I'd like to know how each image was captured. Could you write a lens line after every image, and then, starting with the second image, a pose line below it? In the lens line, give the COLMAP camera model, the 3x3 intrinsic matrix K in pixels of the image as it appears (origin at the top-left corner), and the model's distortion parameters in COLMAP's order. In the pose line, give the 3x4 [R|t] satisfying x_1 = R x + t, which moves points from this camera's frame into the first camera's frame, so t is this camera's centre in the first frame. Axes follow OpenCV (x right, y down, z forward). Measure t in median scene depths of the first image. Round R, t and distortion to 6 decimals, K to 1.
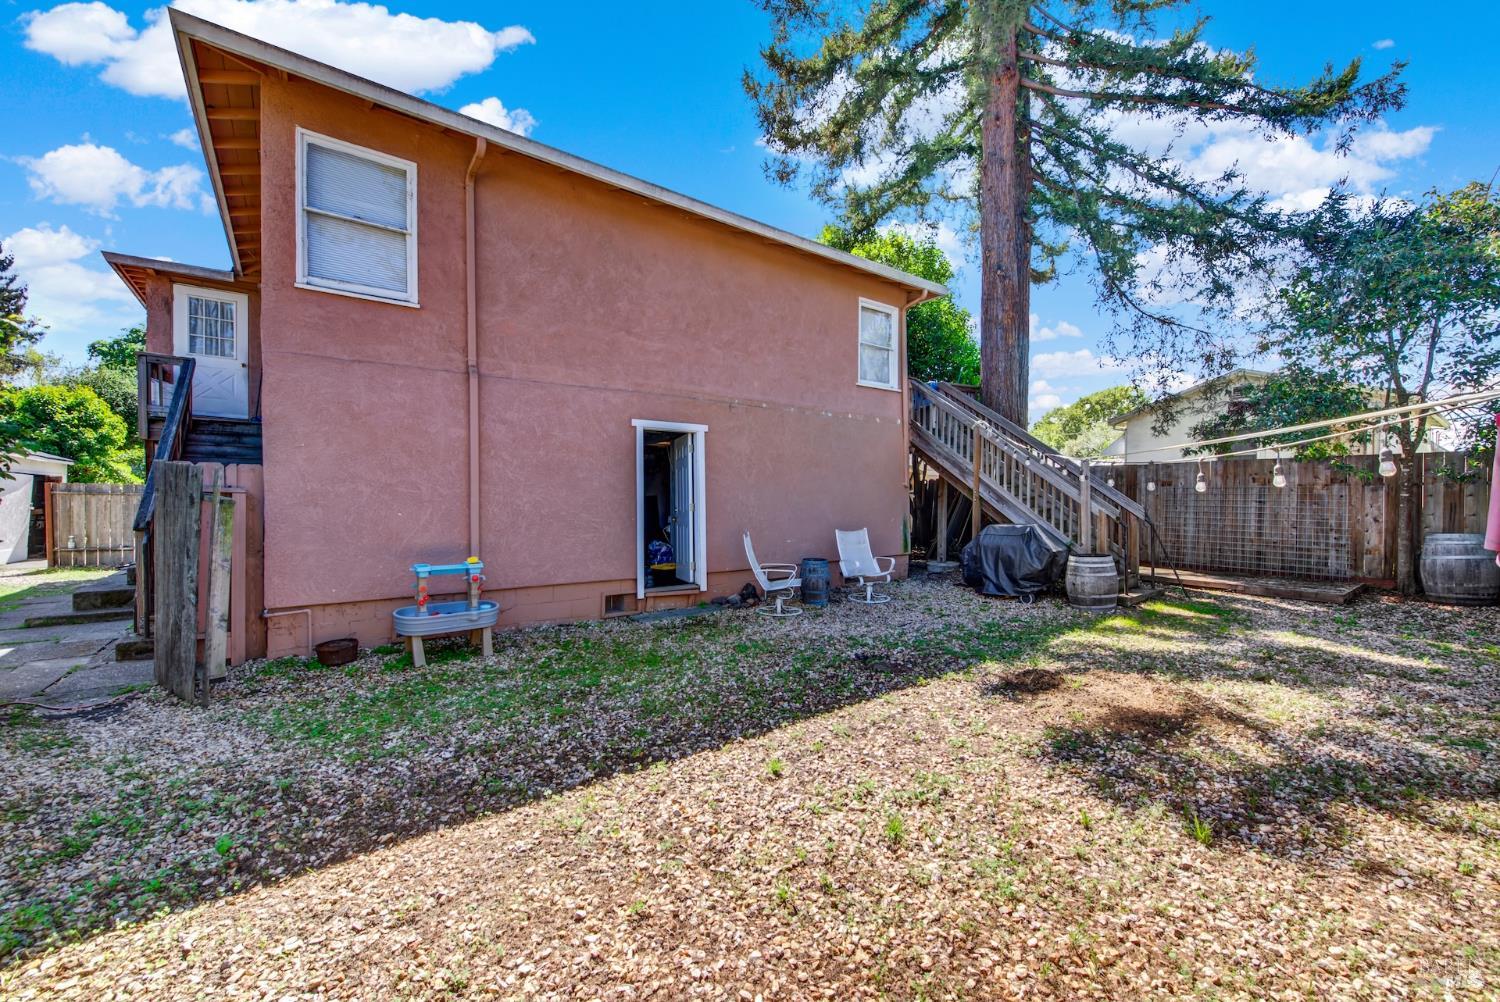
lens RADIAL K [[597.7, 0, 756.9], [0, 597.7, 501.9], [0, 0, 1]] dist [0.001291, -0.002162]
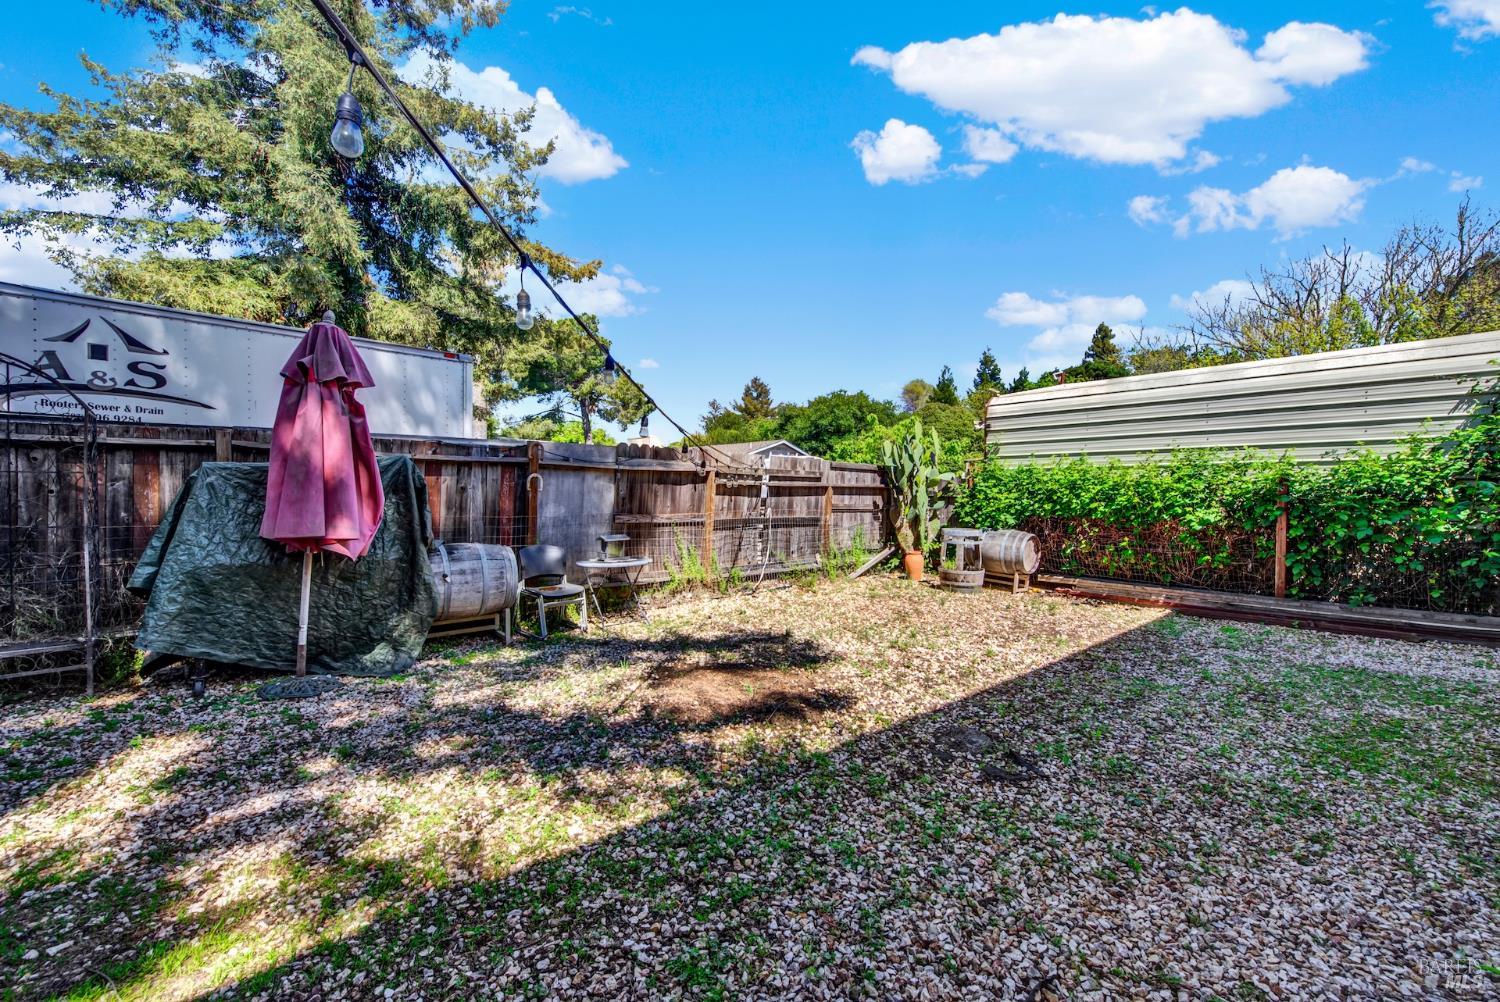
lens RADIAL K [[597.7, 0, 761.0], [0, 597.7, 501.6], [0, 0, 1]] dist [0.001291, -0.002162]
pose [[-0.996848, -0.008808, -0.078841, 0.352497], [-0.009945, 0.999852, 0.014046, -0.002070], [0.078705, 0.014786, -0.996788, 1.138708]]
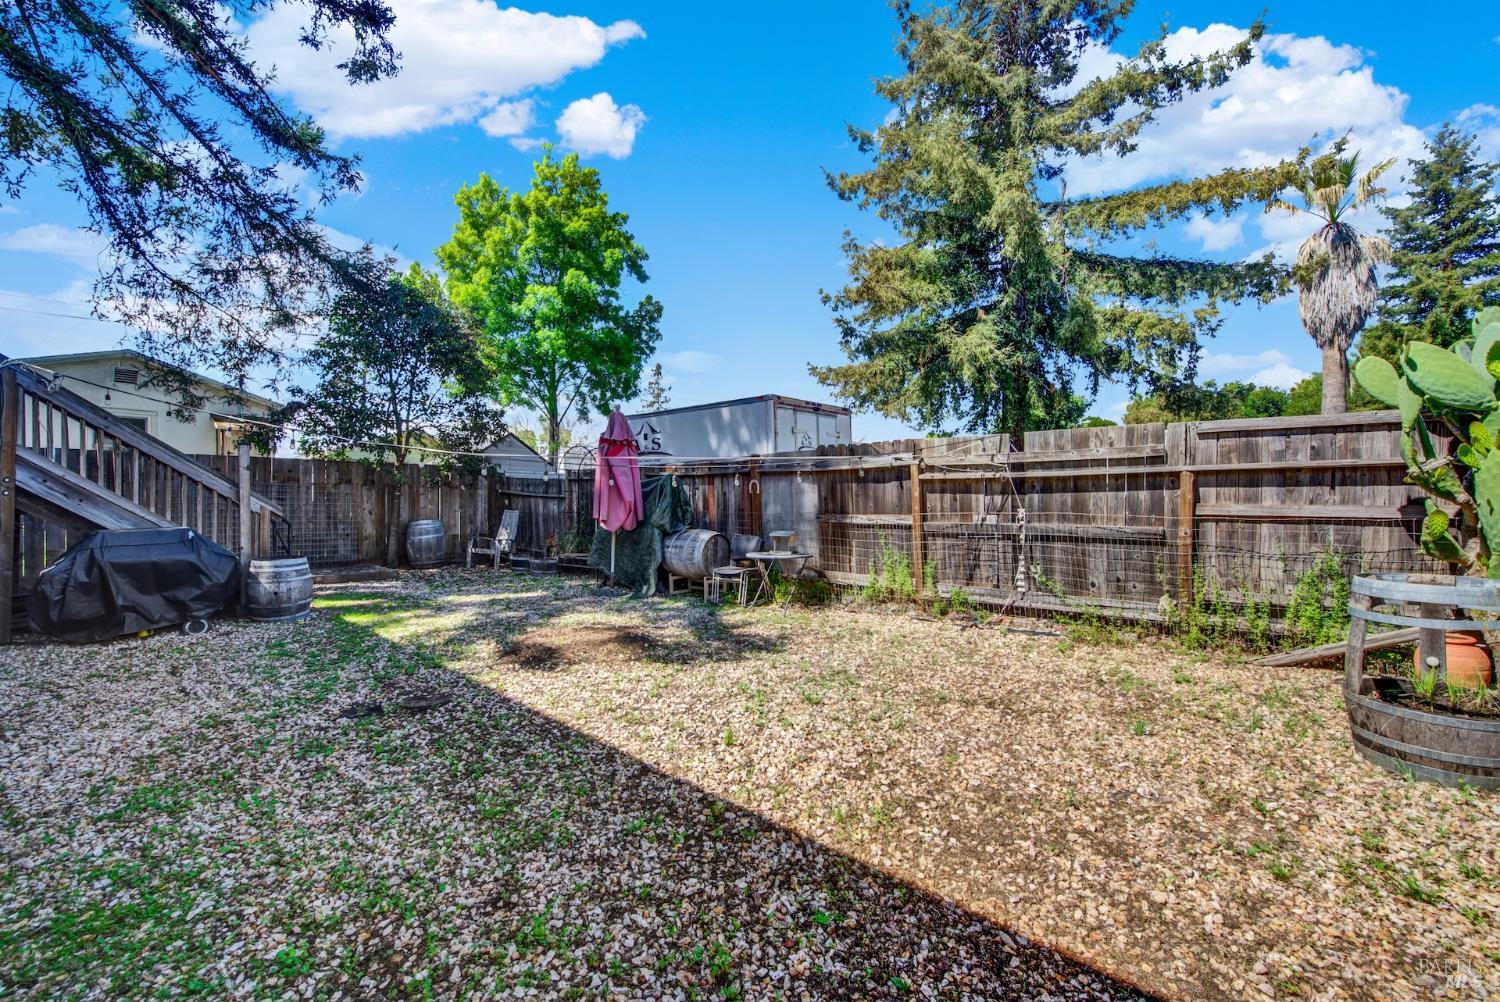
lens RADIAL K [[597.7, 0, 758.8], [0, 597.7, 501.5], [0, 0, 1]] dist [0.001291, -0.002162]
pose [[-0.201327, -0.000050, 0.979524, -0.438437], [0.006204, 0.999980, 0.001326, 0.010981], [-0.979505, 0.006344, -0.201322, 0.498359]]
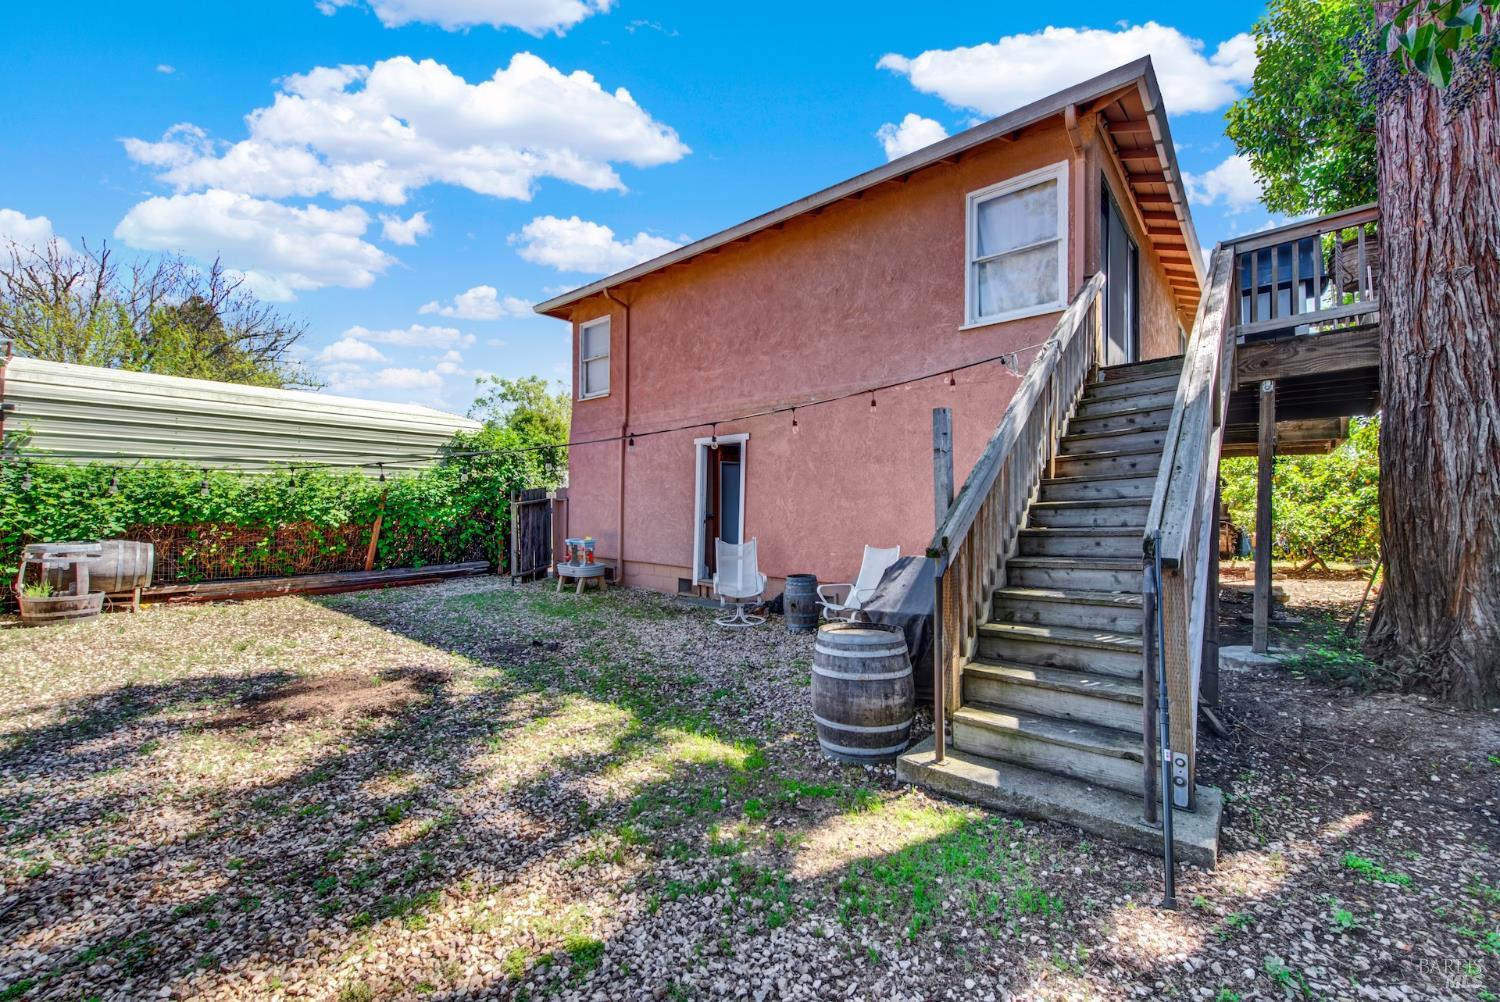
lens RADIAL K [[597.7, 0, 753.4], [0, 597.7, 500.1], [0, 0, 1]] dist [0.001291, -0.002162]
pose [[0.209711, -0.005953, -0.977745, 0.994076], [-0.007317, 0.999944, -0.007658, -0.003656], [0.977736, 0.008760, 0.209656, 0.836303]]
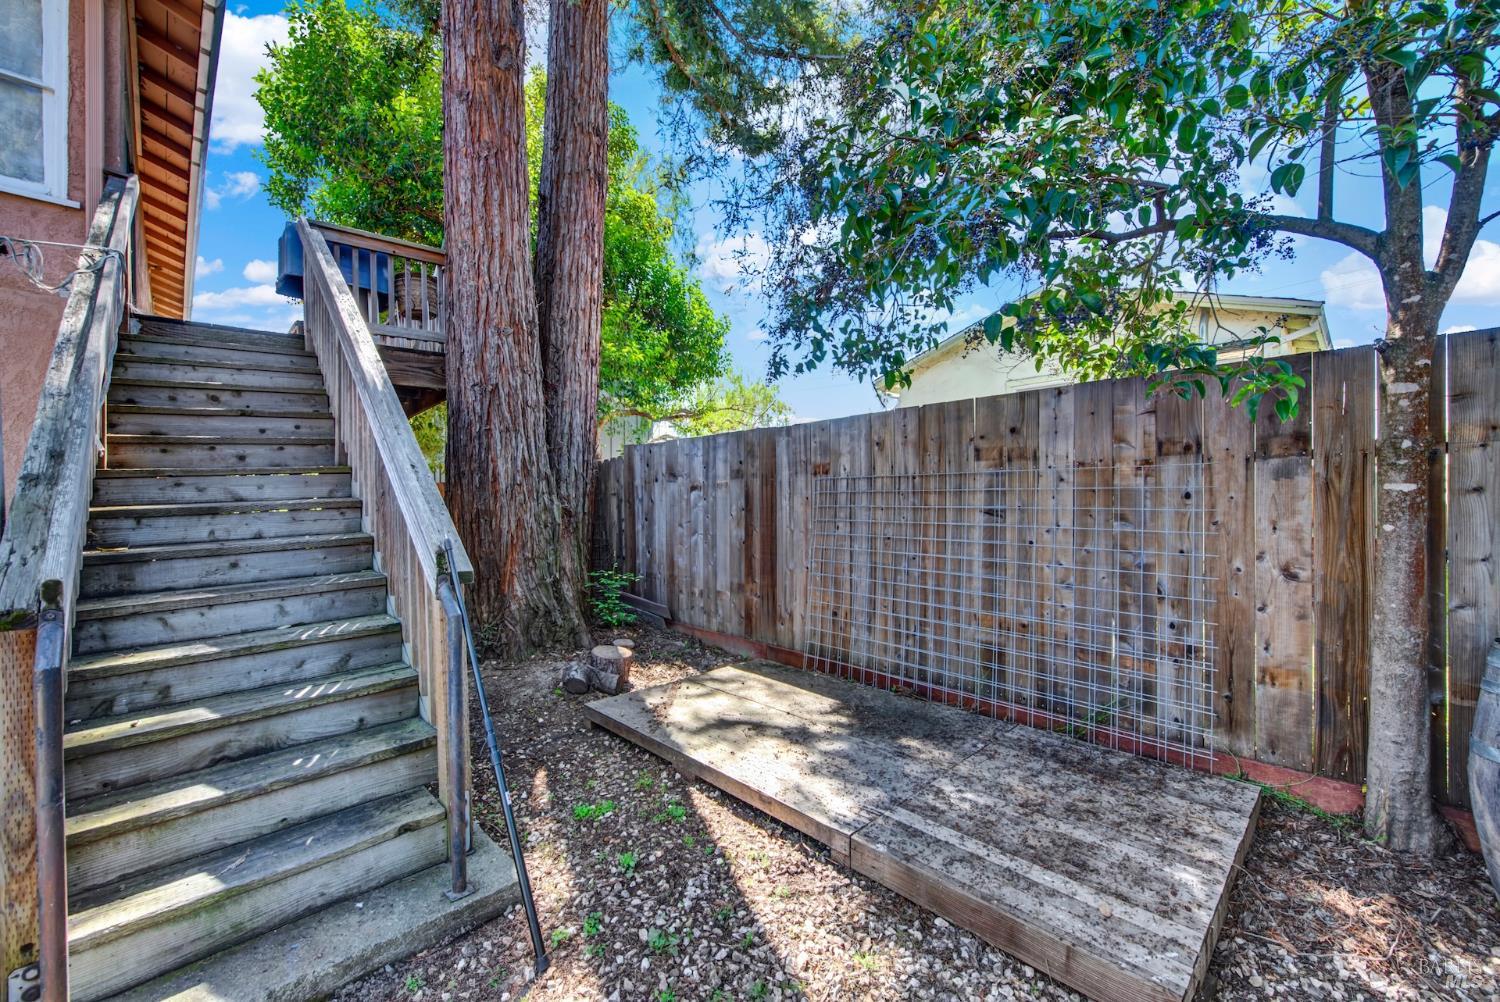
lens RADIAL K [[597.7, 0, 758.5], [0, 597.7, 505.4], [0, 0, 1]] dist [0.001291, -0.002162]
pose [[0.991848, -0.005057, 0.127326, 0.829022], [0.006032, 0.999955, -0.007273, -0.003950], [-0.127284, 0.007982, 0.991834, 0.831612]]
